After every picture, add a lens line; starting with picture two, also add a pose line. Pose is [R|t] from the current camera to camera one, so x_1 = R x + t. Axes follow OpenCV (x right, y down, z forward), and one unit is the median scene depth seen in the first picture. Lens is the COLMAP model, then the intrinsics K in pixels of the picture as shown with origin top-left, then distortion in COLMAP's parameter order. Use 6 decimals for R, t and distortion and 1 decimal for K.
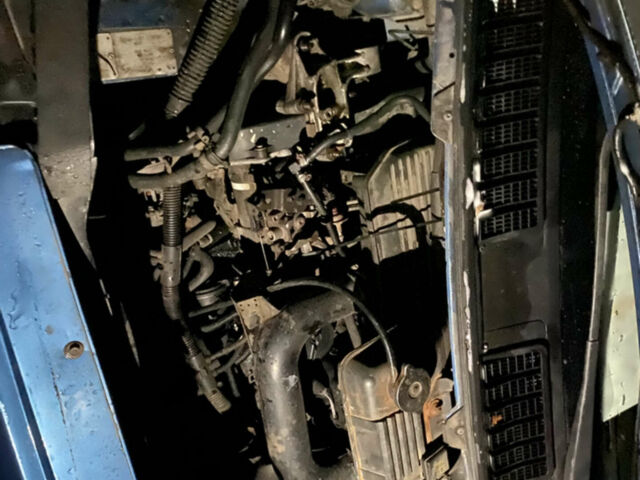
lens RADIAL K [[627.3, 0, 320.0], [0, 627.3, 240.0], [0, 0, 1]] dist [0.108458, -0.279887]
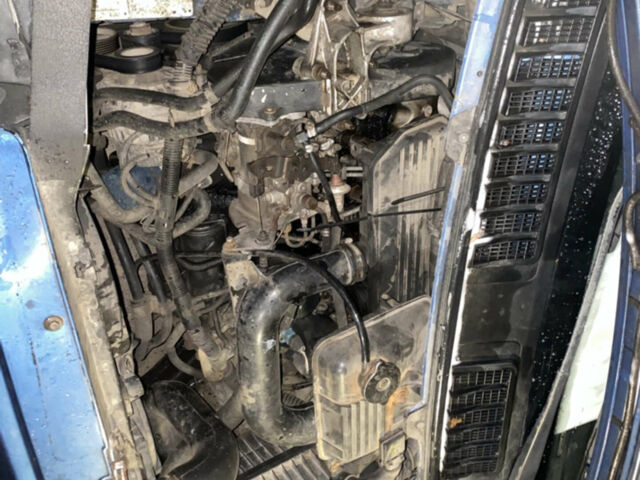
lens RADIAL K [[627.3, 0, 320.0], [0, 627.3, 240.0], [0, 0, 1]] dist [0.108458, -0.279887]
pose [[0.988248, 0.152820, 0.003402, 0.007914], [-0.150672, 0.970119, 0.190175, -0.165005], [0.025762, -0.188453, 0.981744, 0.027735]]
